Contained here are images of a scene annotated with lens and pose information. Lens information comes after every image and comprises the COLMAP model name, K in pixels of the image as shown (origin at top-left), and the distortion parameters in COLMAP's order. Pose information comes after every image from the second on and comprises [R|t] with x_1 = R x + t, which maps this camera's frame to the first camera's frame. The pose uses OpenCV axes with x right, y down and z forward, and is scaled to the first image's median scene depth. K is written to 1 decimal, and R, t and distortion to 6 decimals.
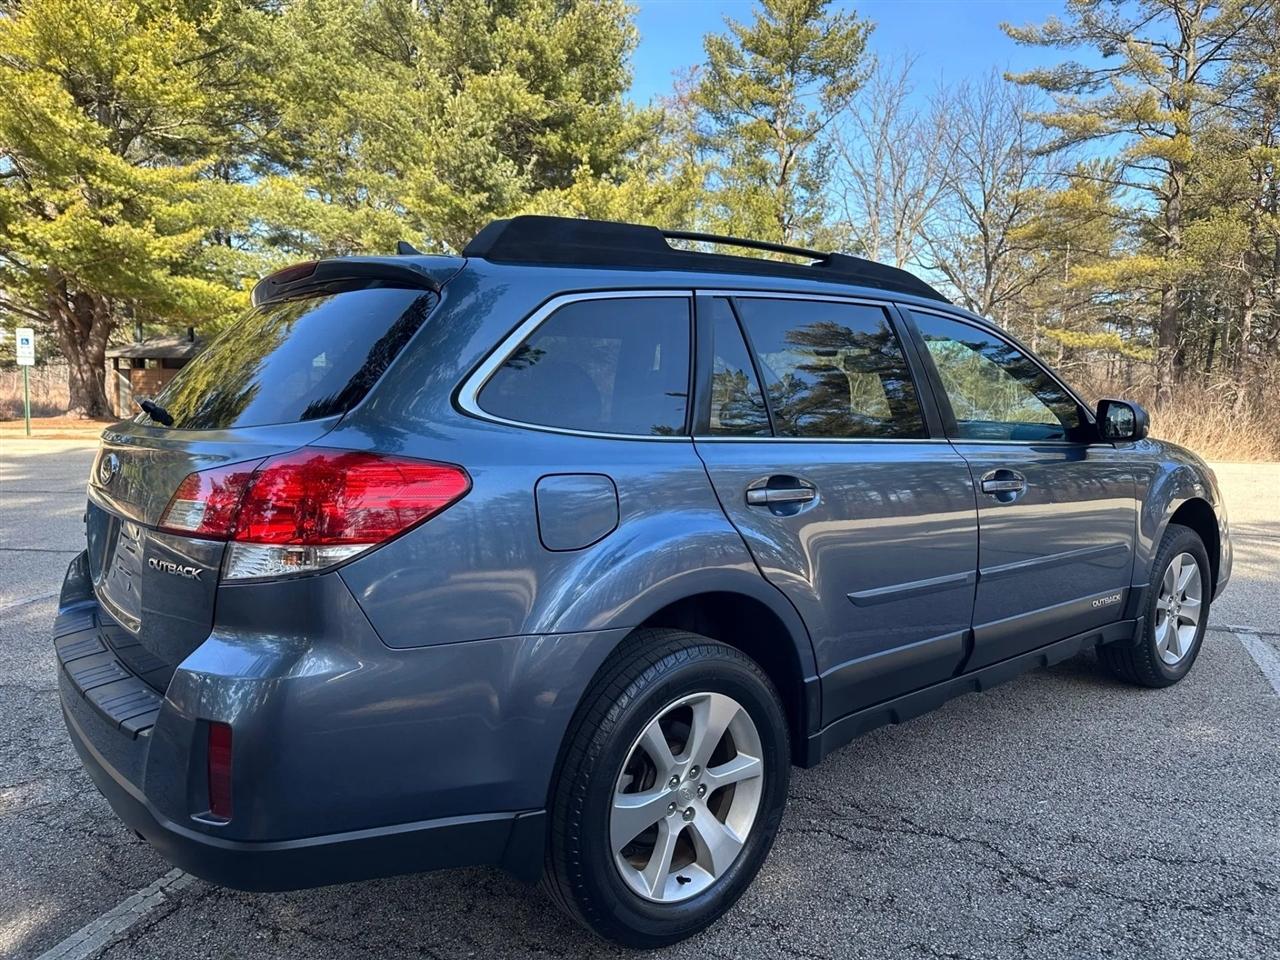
lens RADIAL K [[888.2, 0, 645.0], [0, 888.2, 508.2], [0, 0, 1]] dist [0.033994, -0.020923]
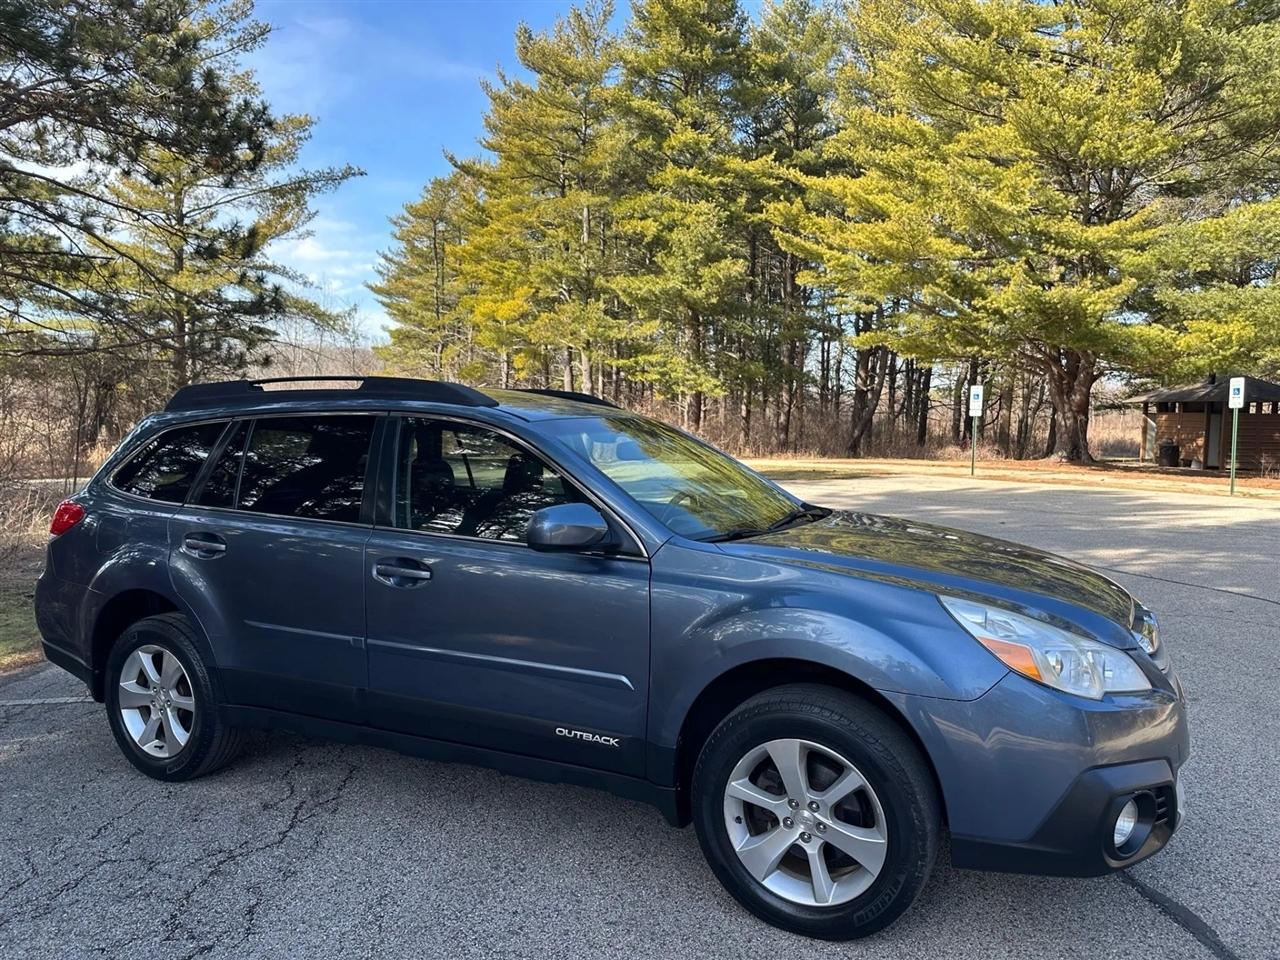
lens RADIAL K [[884.3, 0, 643.9], [0, 884.3, 525.0], [0, 0, 1]] dist [0.053738, -0.061243]
pose [[0.433549, 0.095518, -0.896053, 0.180353], [-0.118101, 0.991812, 0.048583, -0.020411], [0.893357, 0.084762, 0.441280, 0.092404]]
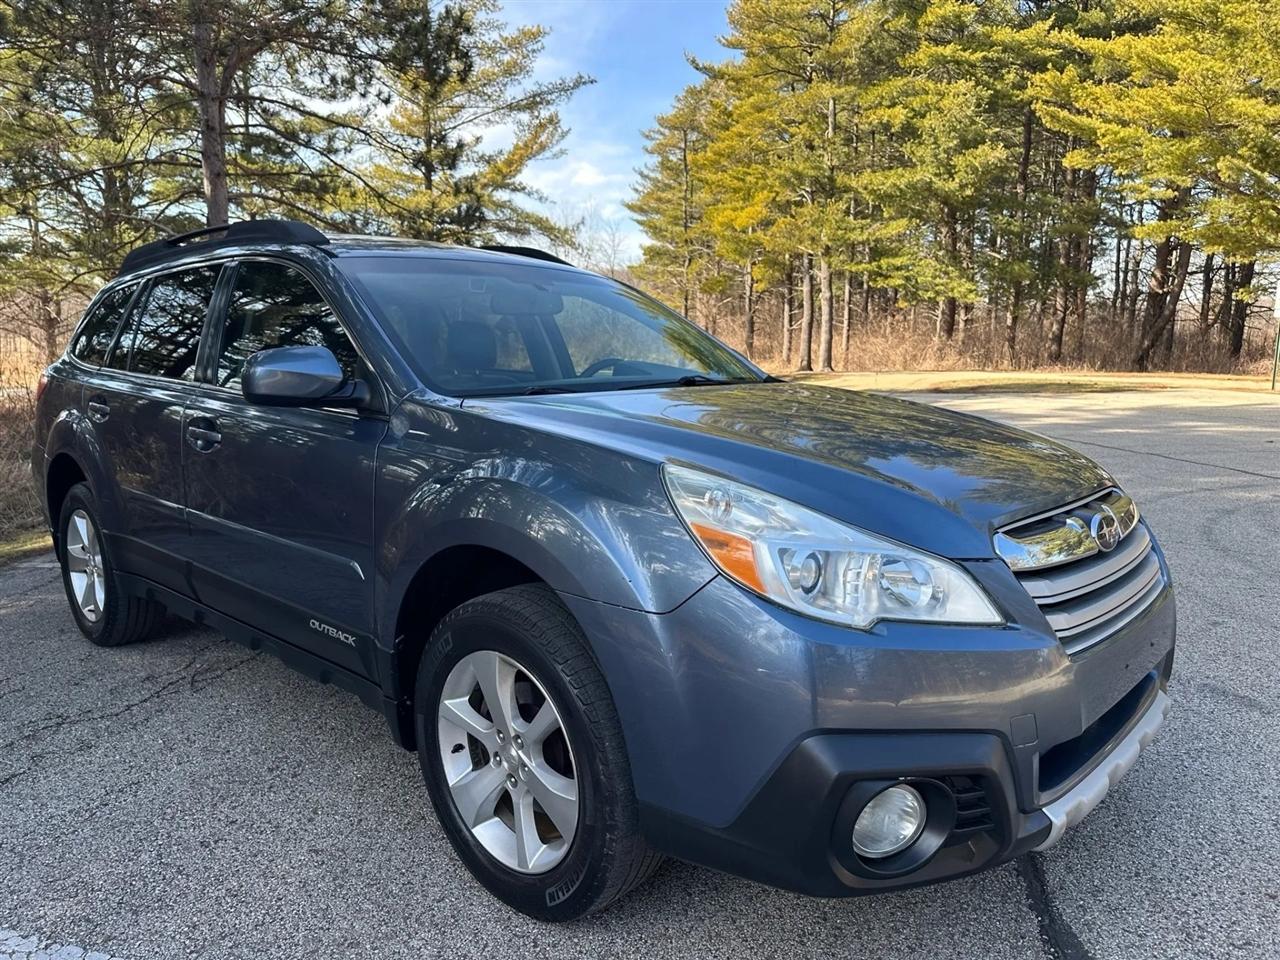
lens RADIAL K [[896.9, 0, 643.1], [0, 896.9, 495.2], [0, 0, 1]] dist [0.052791, -0.072221]
pose [[0.157670, 0.157113, -0.974913, 0.174974], [-0.124538, 0.982543, 0.138201, -0.017167], [0.979607, 0.099624, 0.174484, 0.155730]]
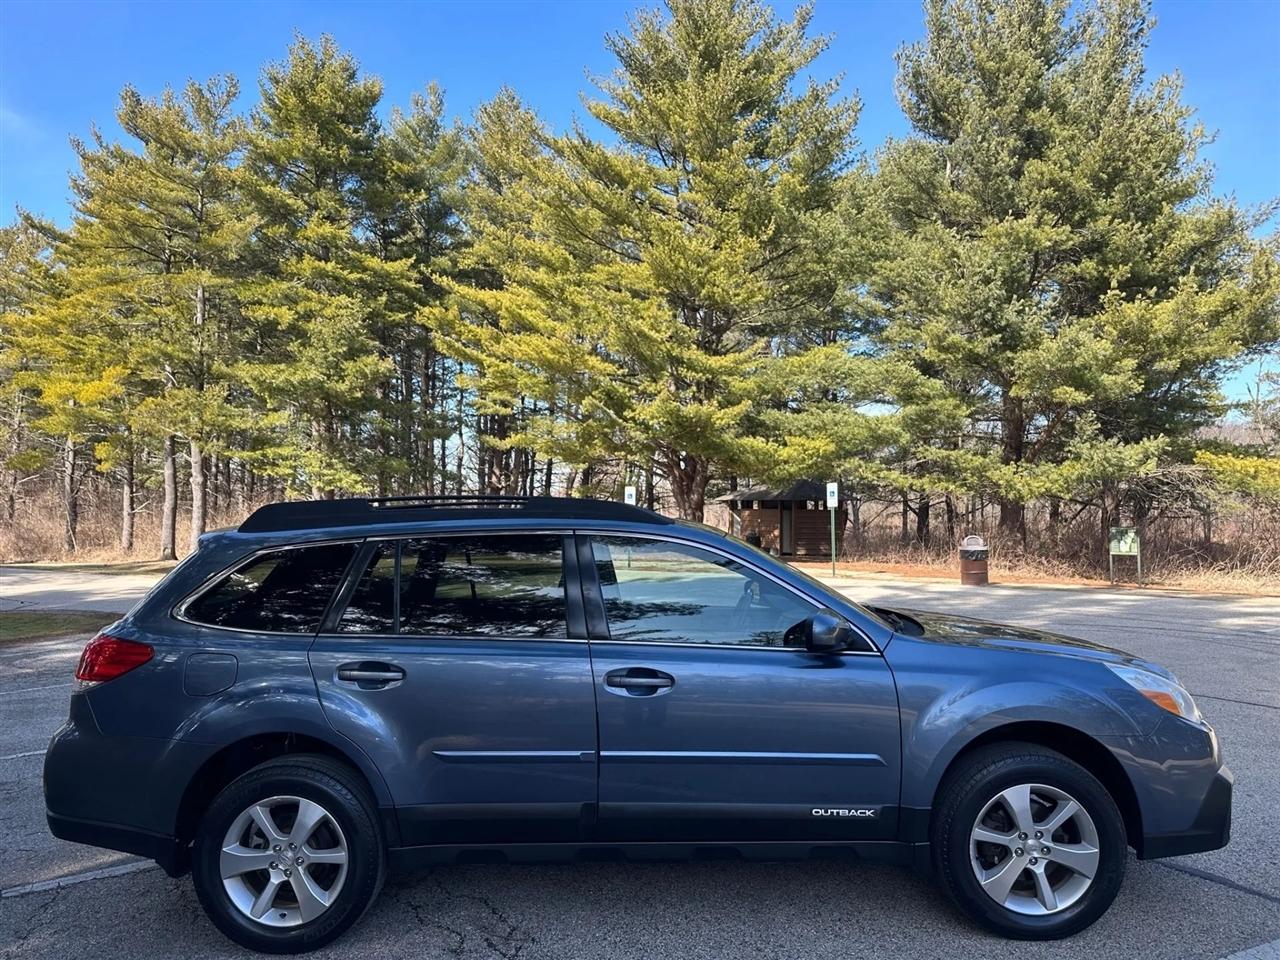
lens RADIAL K [[886.0, 0, 647.8], [0, 886.0, 512.6], [0, 0, 1]] dist [0.137416, -0.212556]
pose [[0.781388, -0.014854, -0.623869, 0.138339], [-0.071637, 0.990973, -0.113319, -0.013871], [0.619920, 0.133238, 0.773270, 0.005836]]
